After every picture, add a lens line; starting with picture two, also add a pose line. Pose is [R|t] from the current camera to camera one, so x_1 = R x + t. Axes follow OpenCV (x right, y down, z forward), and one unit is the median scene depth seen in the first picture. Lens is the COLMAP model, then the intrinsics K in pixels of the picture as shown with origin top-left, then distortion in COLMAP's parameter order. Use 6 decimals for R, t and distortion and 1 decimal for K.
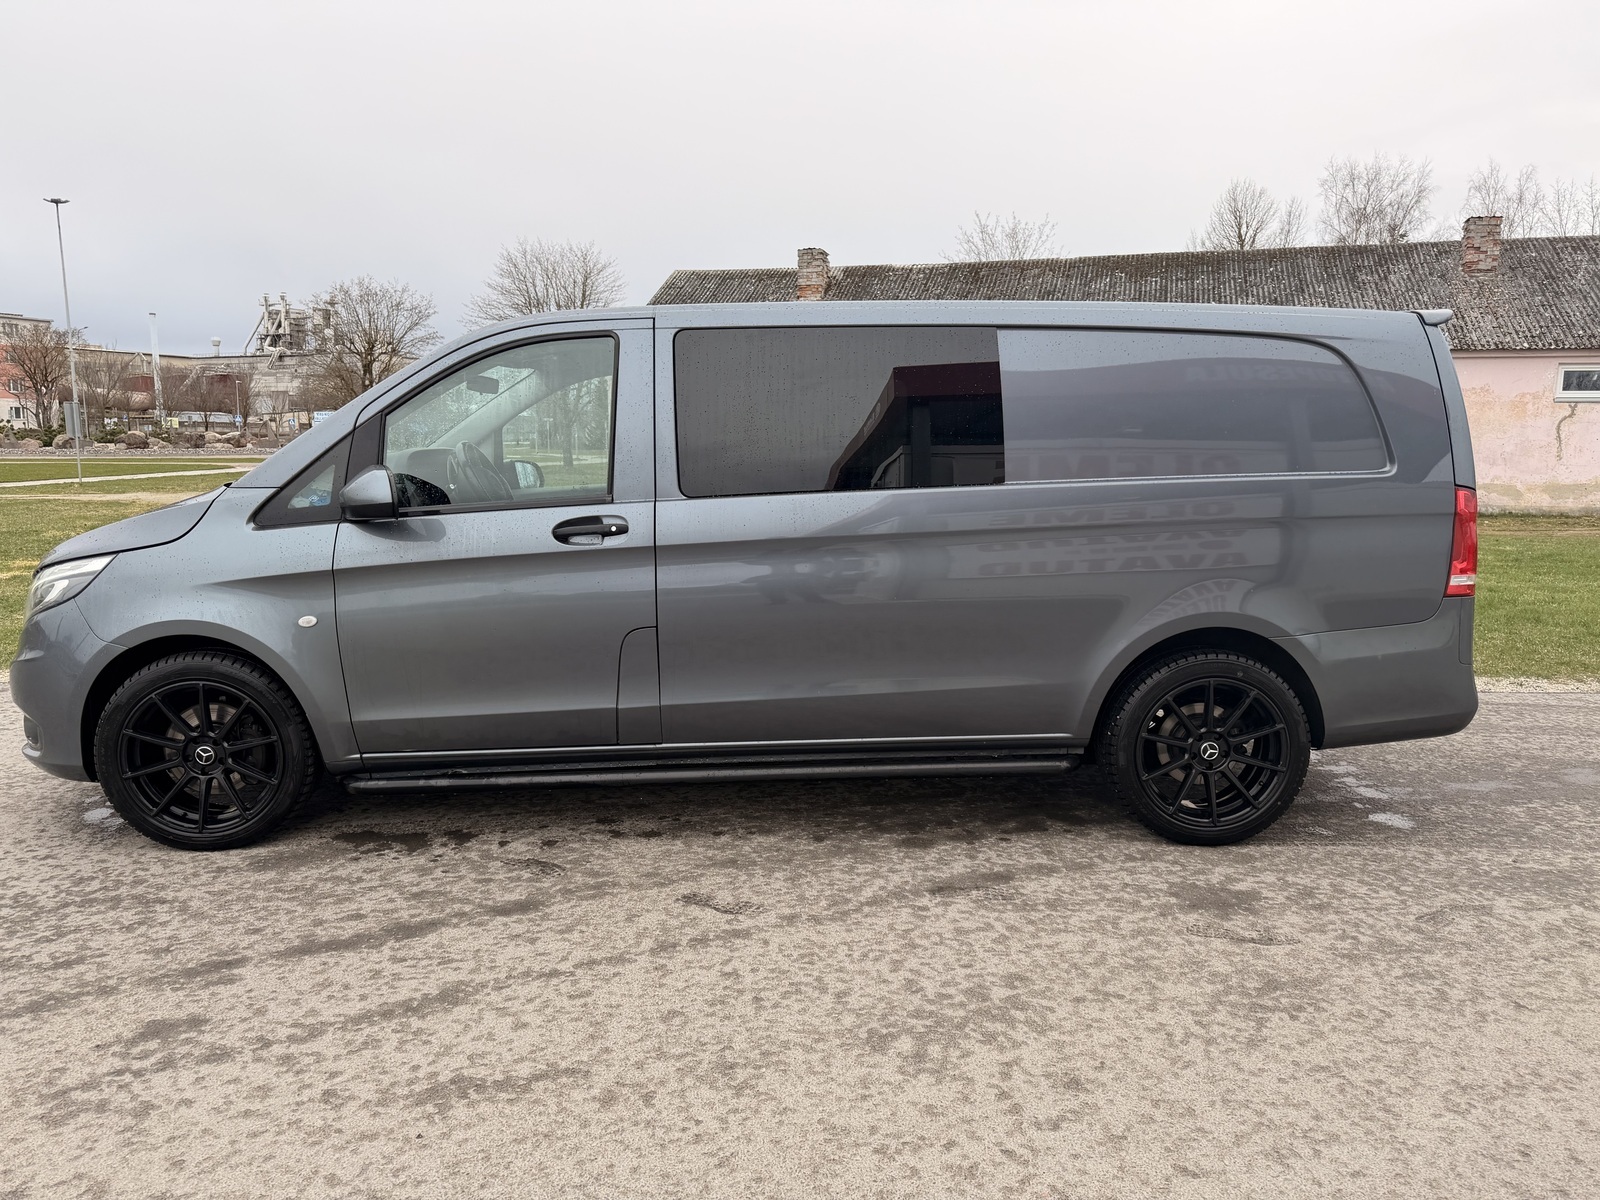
lens RADIAL K [[1213.9, 0, 807.6], [0, 1213.9, 529.0], [0, 0, 1]] dist [0.000490, -0.018454]
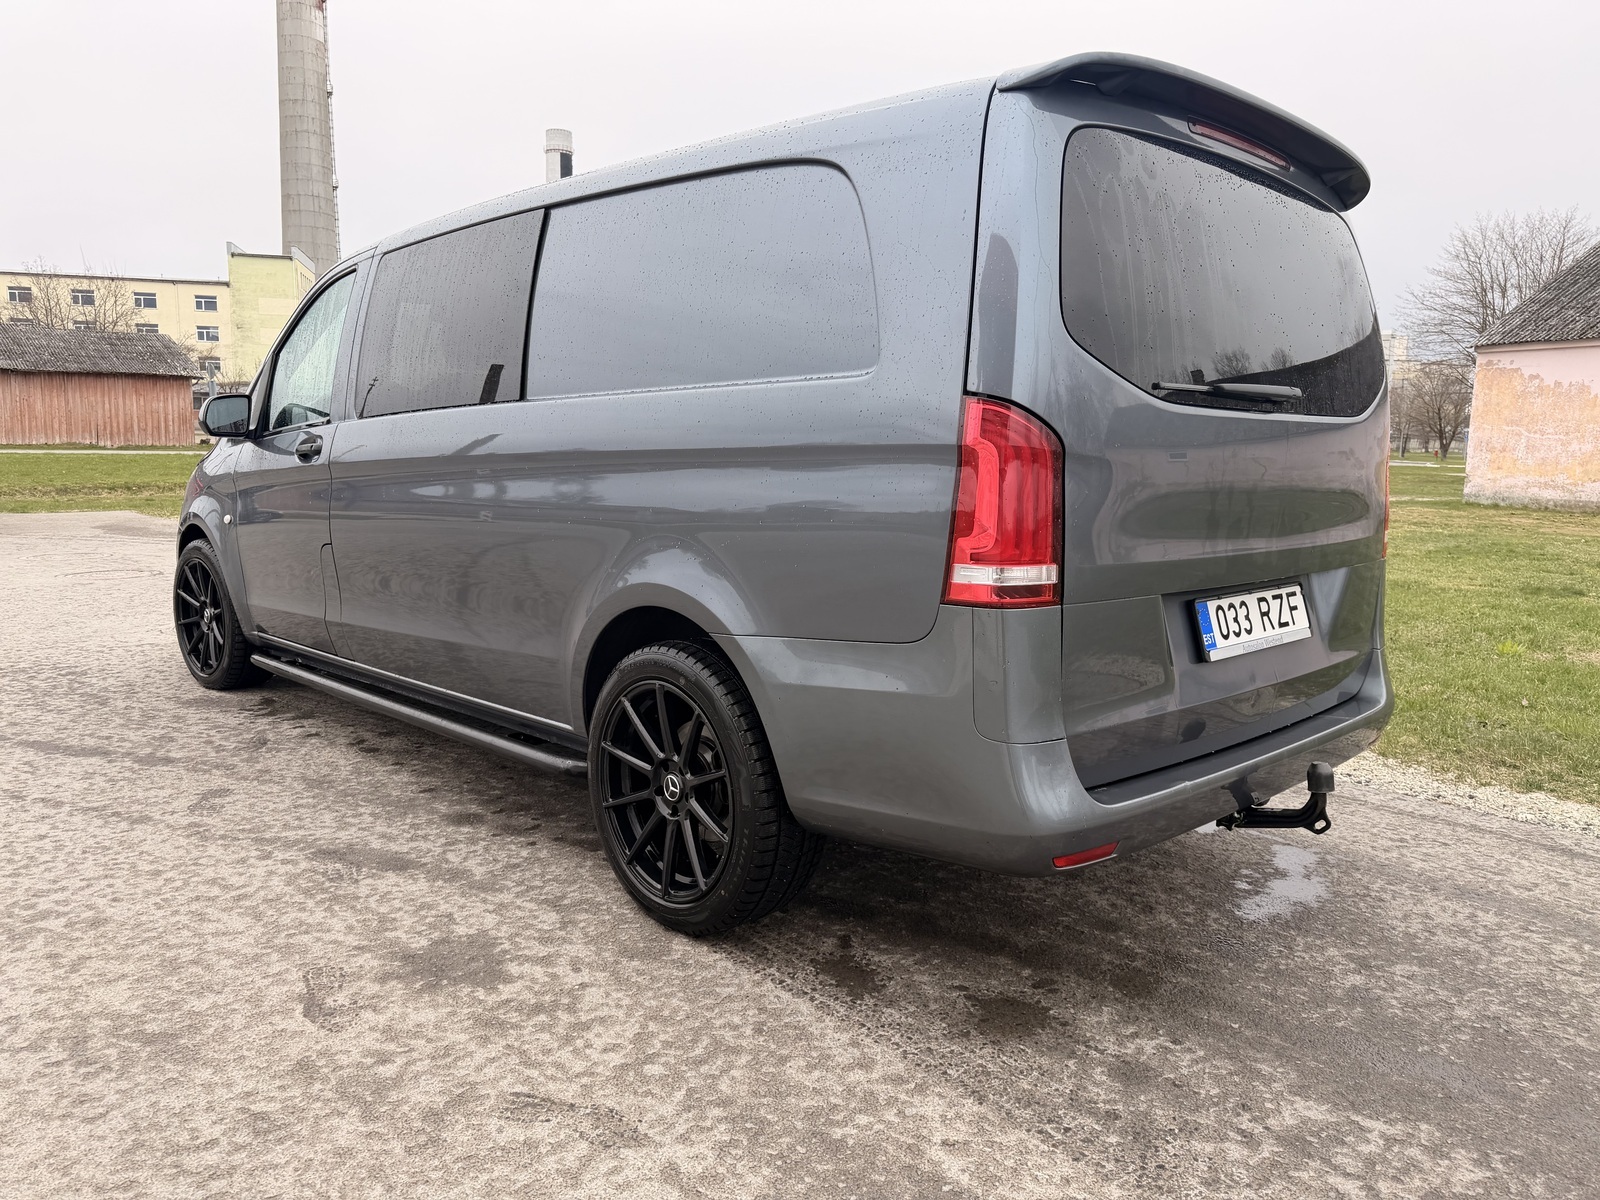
lens RADIAL K [[1213.9, 0, 807.6], [0, 1213.9, 529.0], [0, 0, 1]] dist [0.000490, -0.018454]
pose [[0.653919, 0.065067, -0.753762, 1.068790], [-0.074403, 0.996996, 0.021516, 0.020034], [0.752897, 0.042012, 0.656796, 0.727134]]
